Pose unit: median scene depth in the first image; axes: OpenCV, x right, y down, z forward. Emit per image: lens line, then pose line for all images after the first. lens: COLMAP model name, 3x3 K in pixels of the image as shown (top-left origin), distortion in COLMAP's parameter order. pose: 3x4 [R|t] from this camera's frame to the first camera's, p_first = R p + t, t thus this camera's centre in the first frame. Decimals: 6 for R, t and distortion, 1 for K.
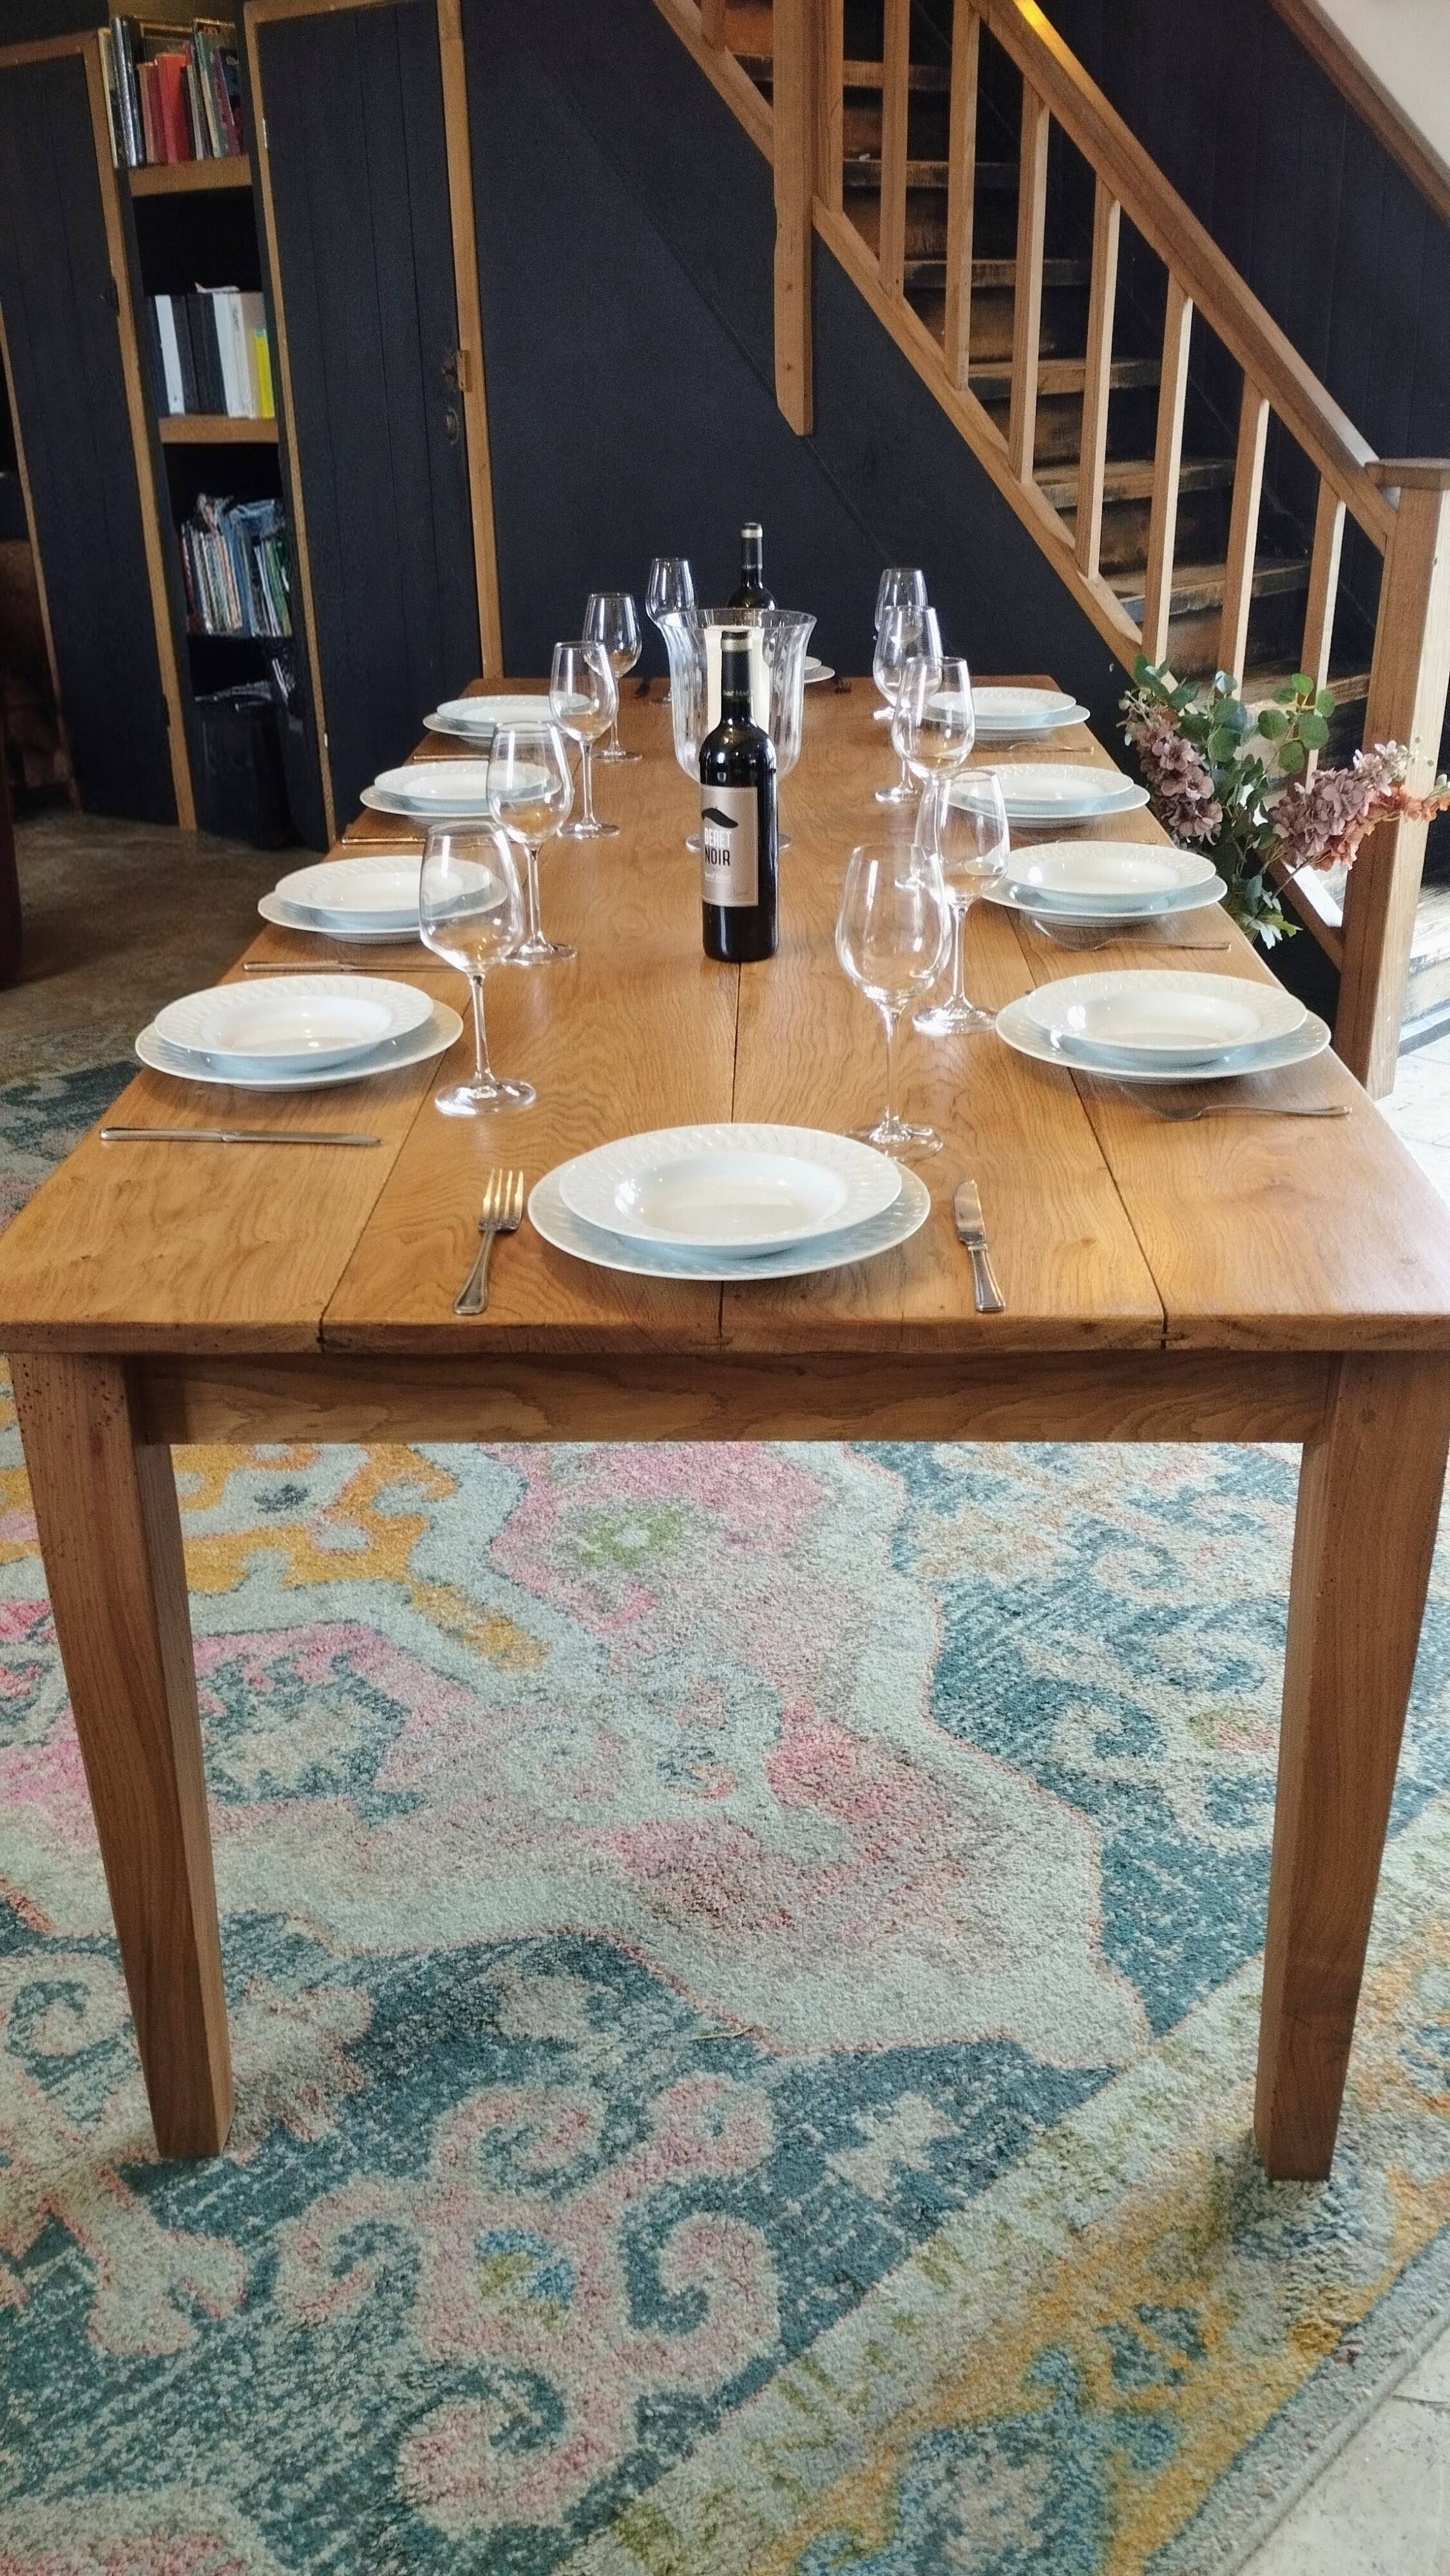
lens RADIAL K [[2165.9, 0, 727.5], [0, 2165.9, 1276.4], [0, 0, 1]] dist [0.069701, -0.095800]
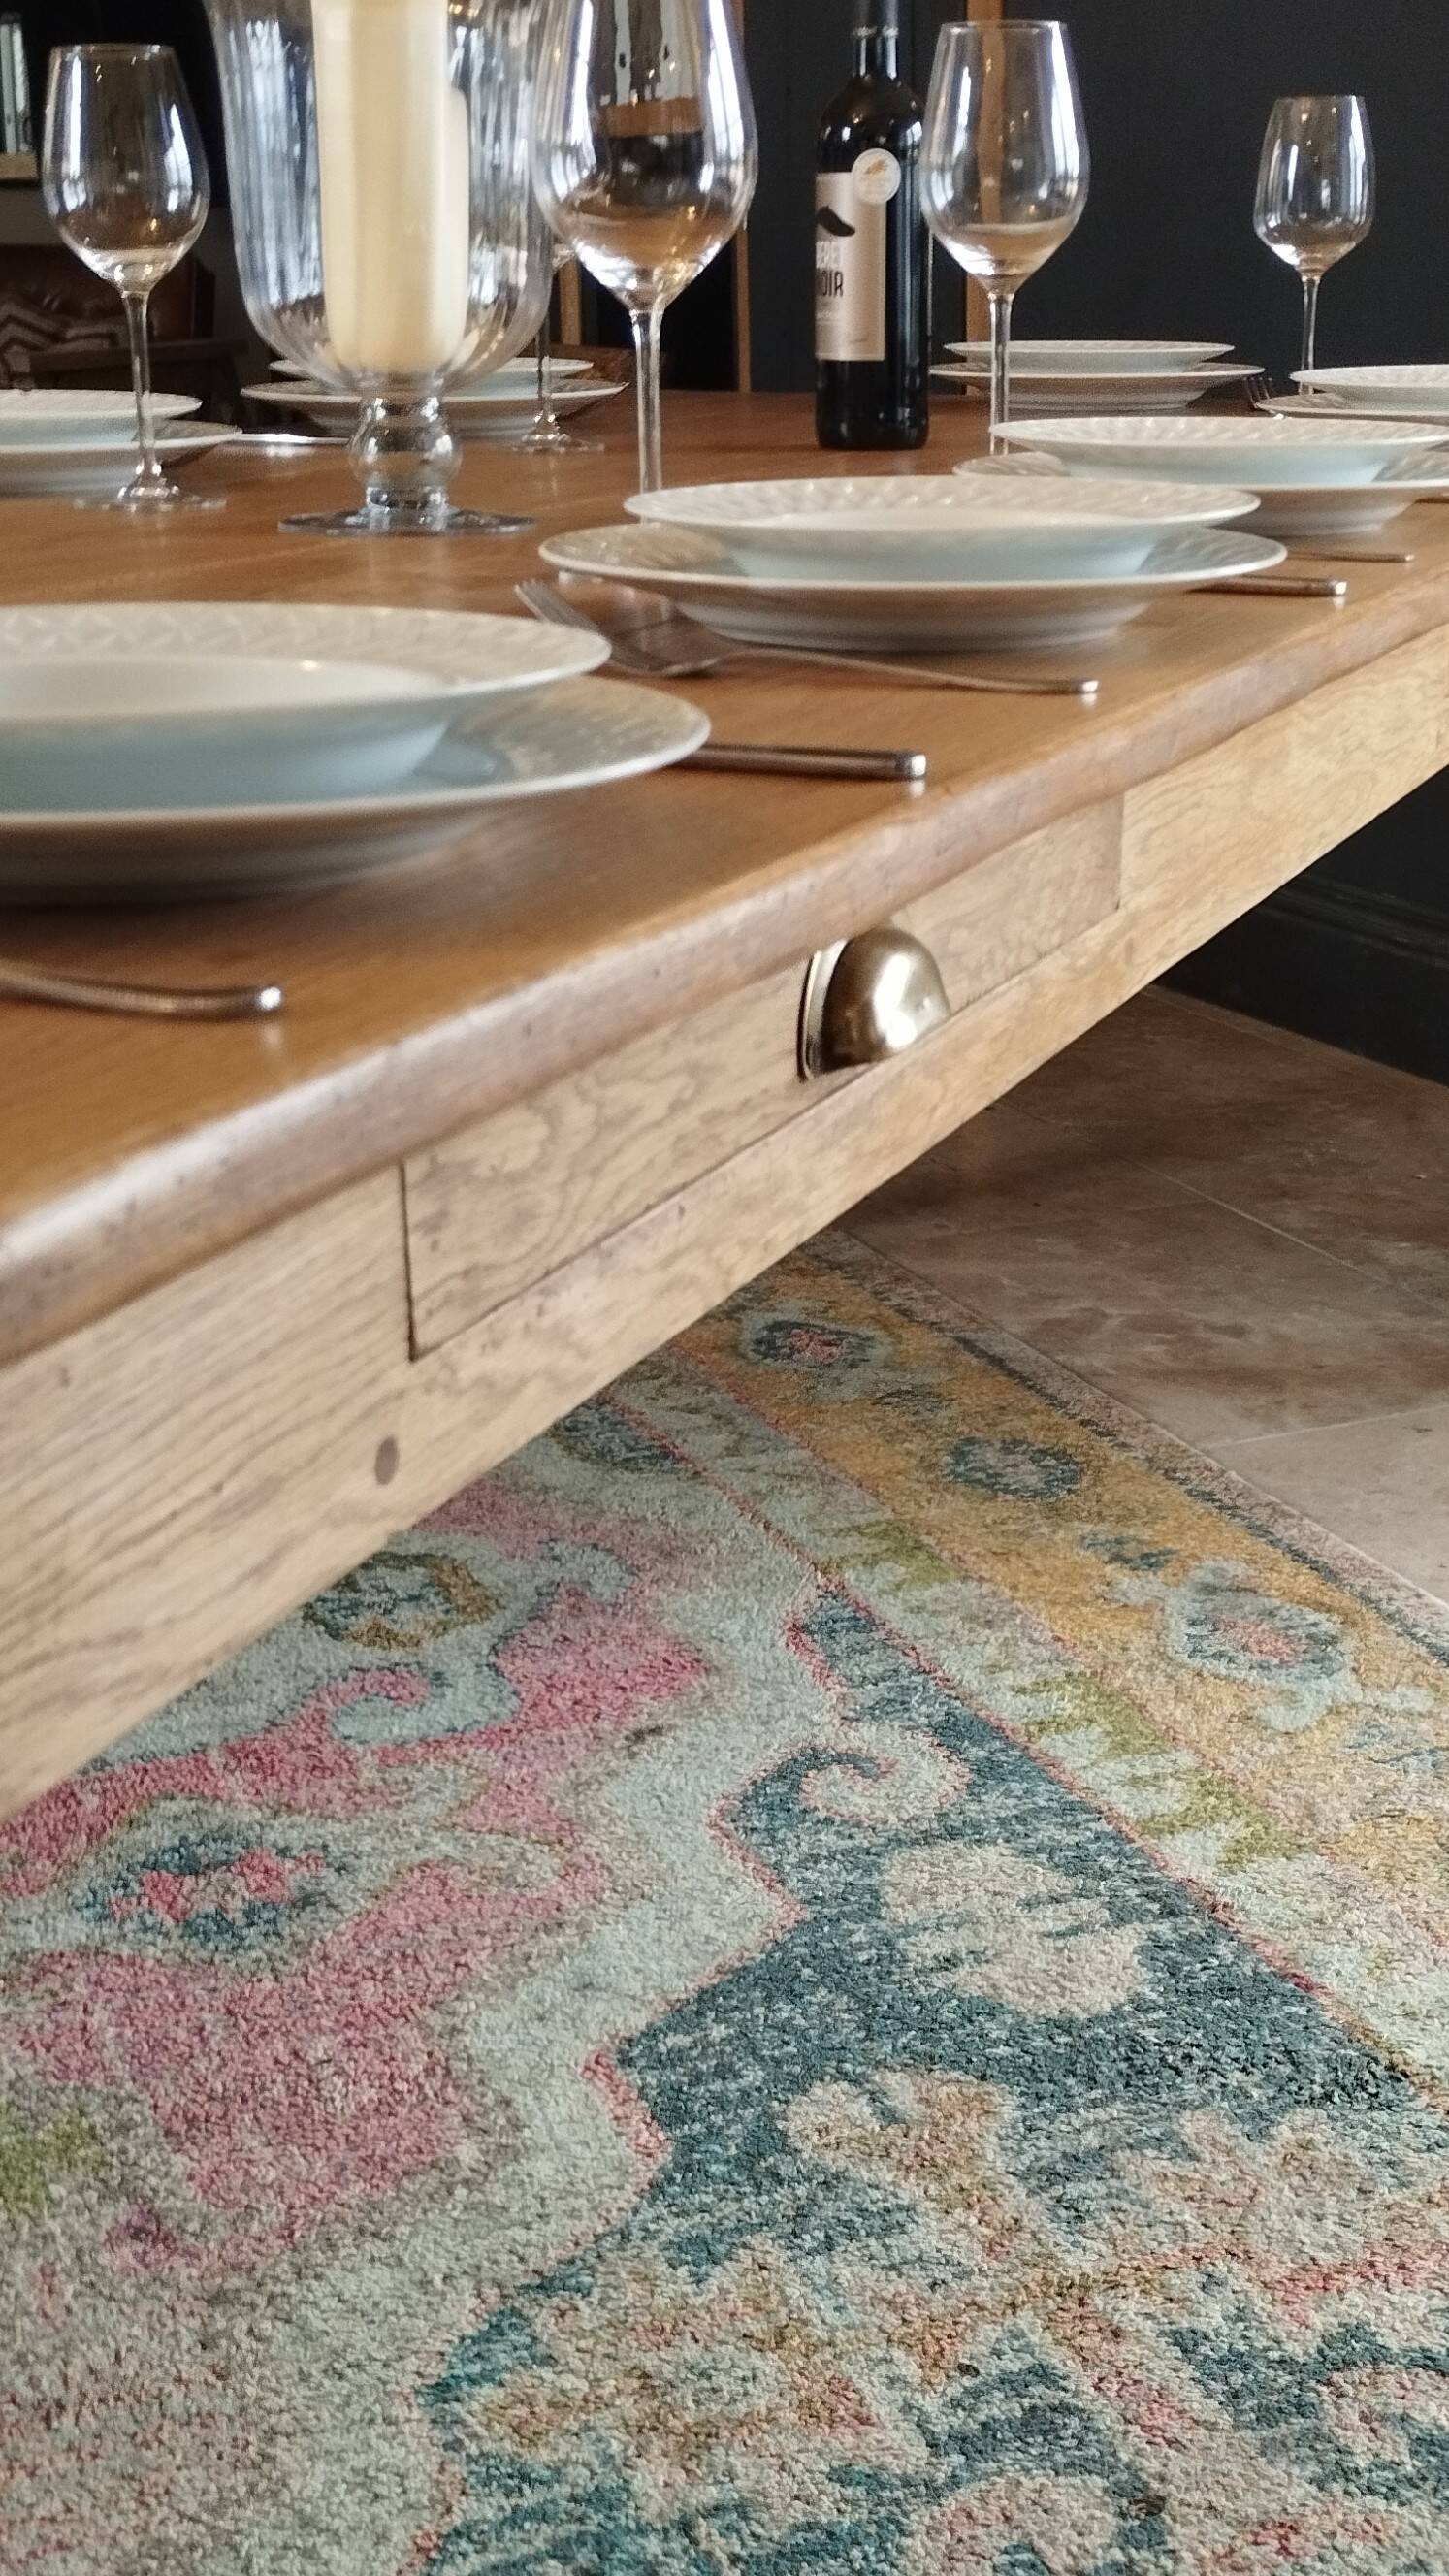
lens RADIAL K [[3302.3, 0, 797.8], [0, 3302.3, 1394.4], [0, 0, 1]] dist [0.040949, 0.000000]
pose [[0.938811, 0.119915, -0.322883, 0.337427], [-0.143746, 0.988304, -0.050909, -0.018896], [0.313002, 0.094207, 0.945069, 0.511070]]
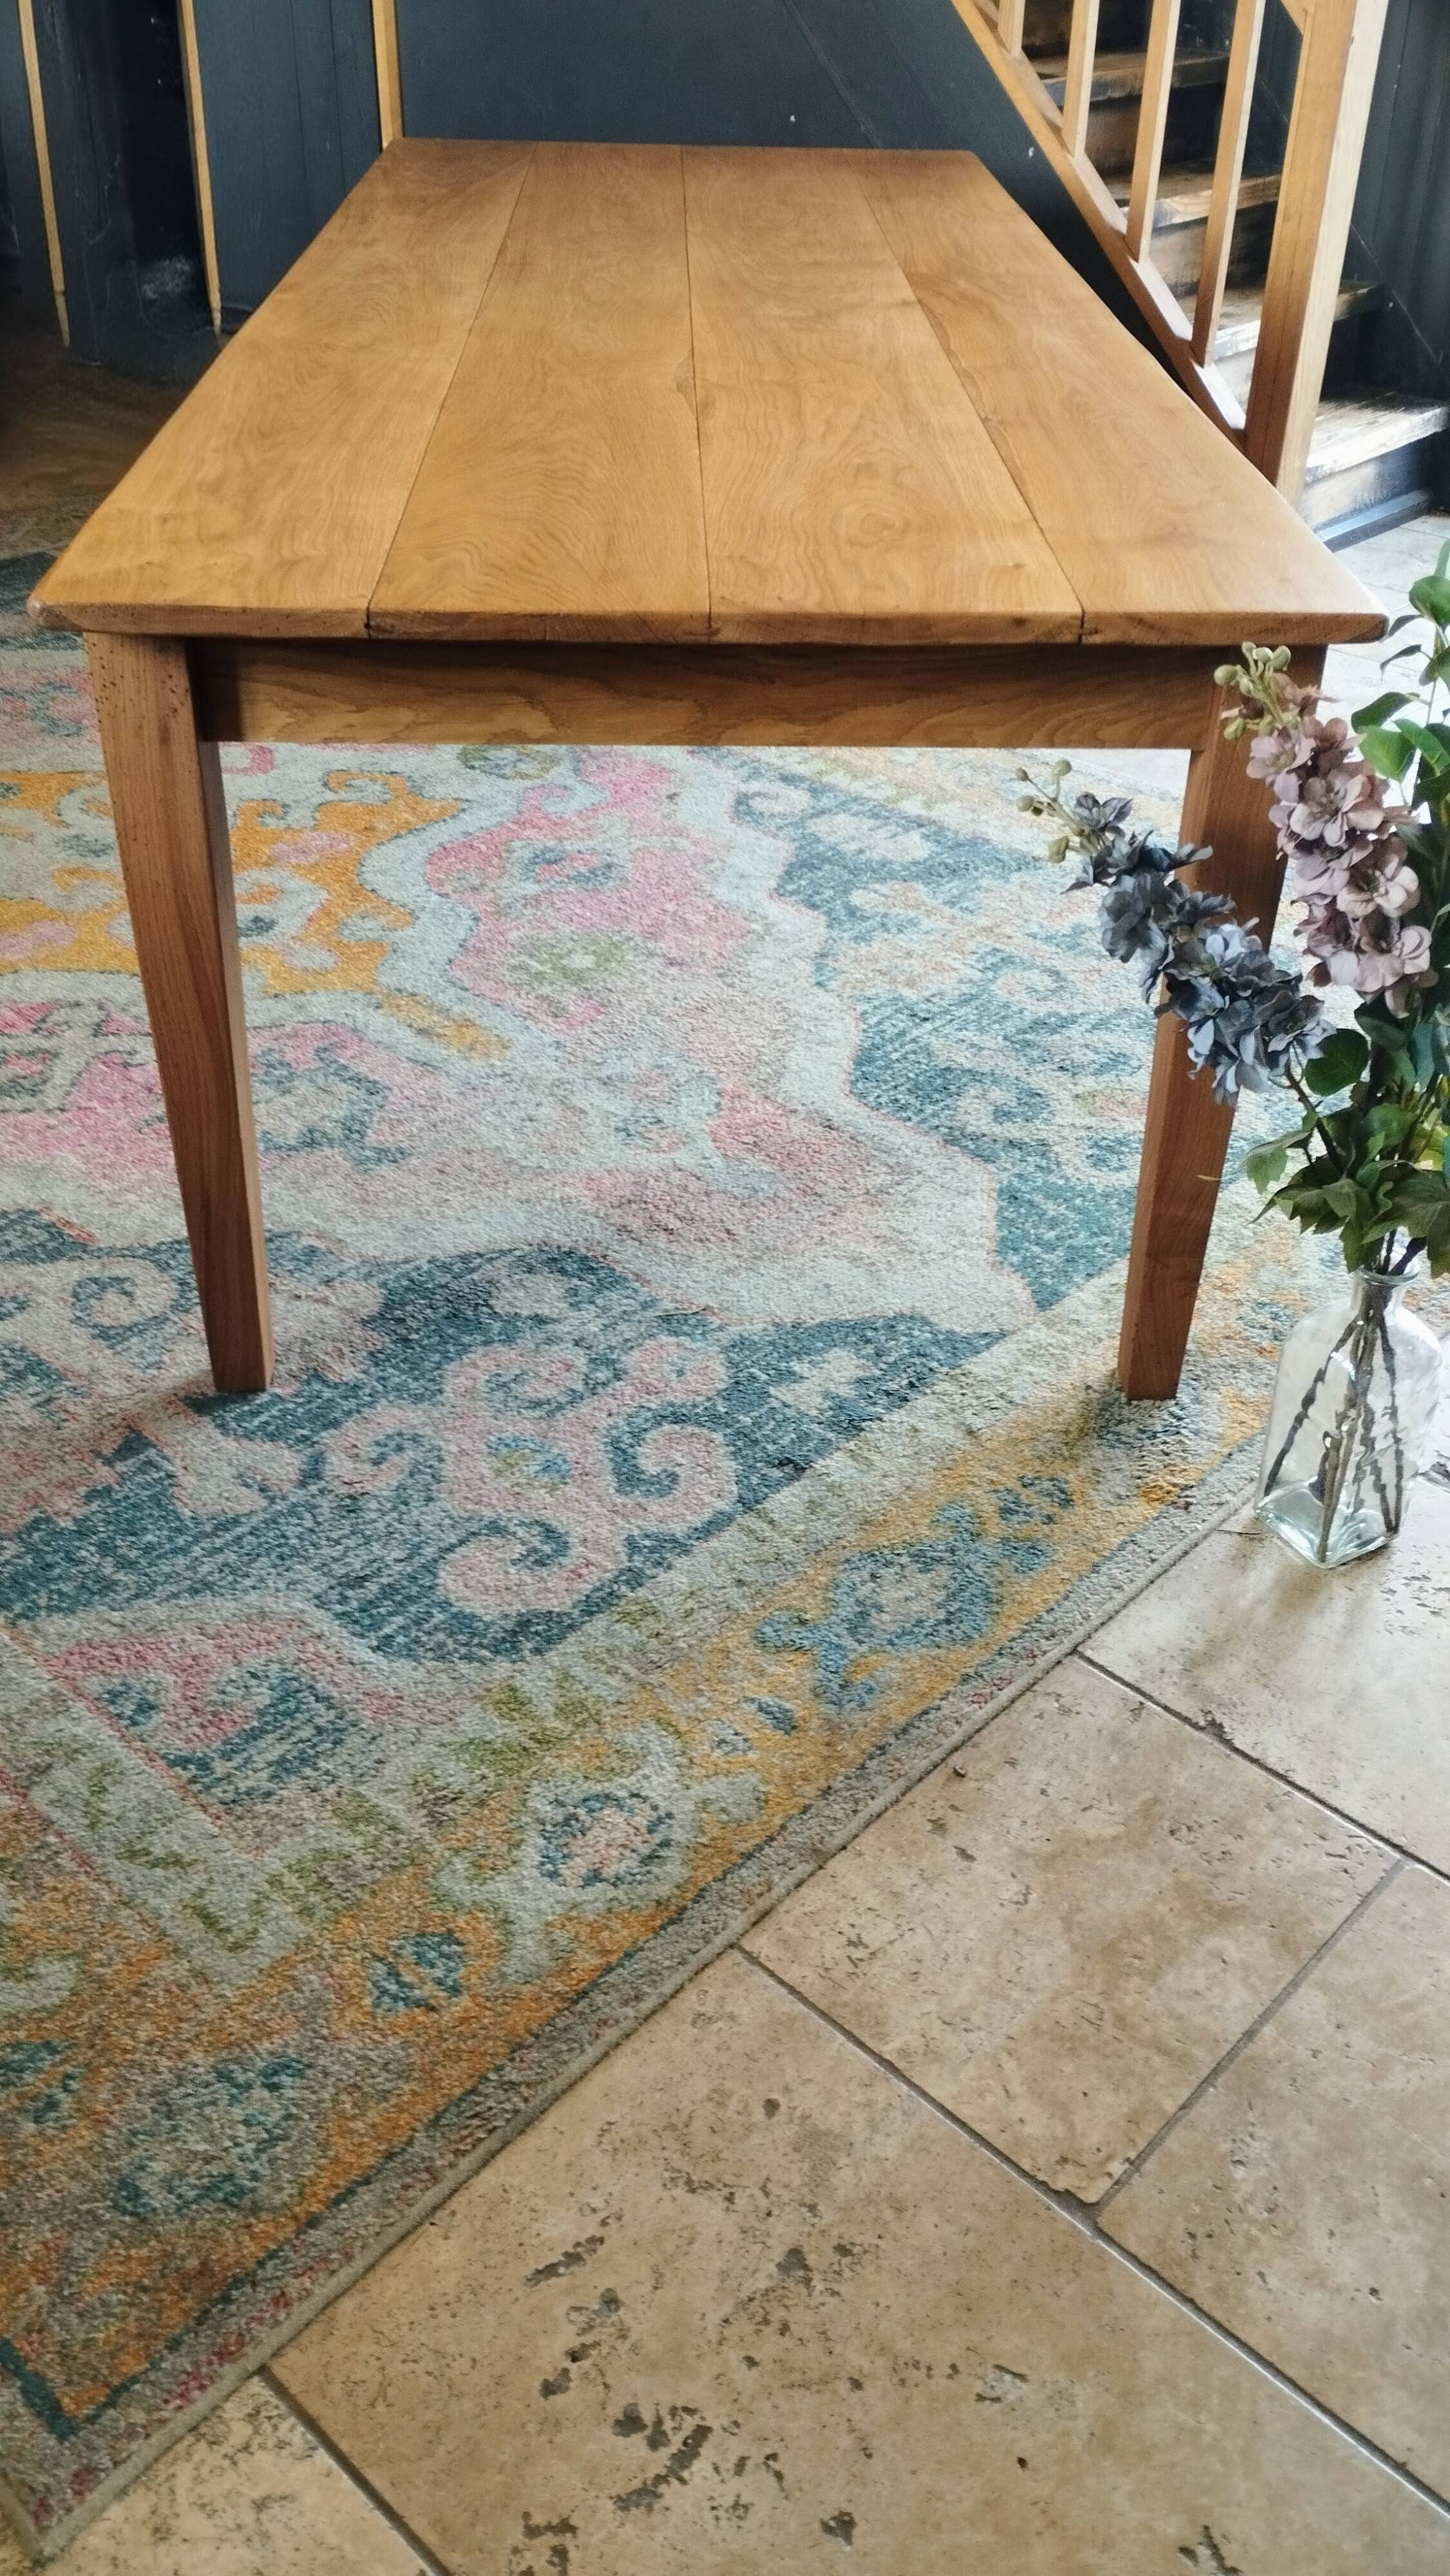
lens RADIAL K [[2165.9, 0, 731.0], [0, 2165.9, 1309.5], [0, 0, 1]] dist [0.069701, -0.095800]
pose [[0.998293, -0.000537, 0.058404, -0.036331], [-0.010265, 0.982780, 0.184494, 0.103993], [-0.057497, -0.184778, 0.981097, -0.136629]]
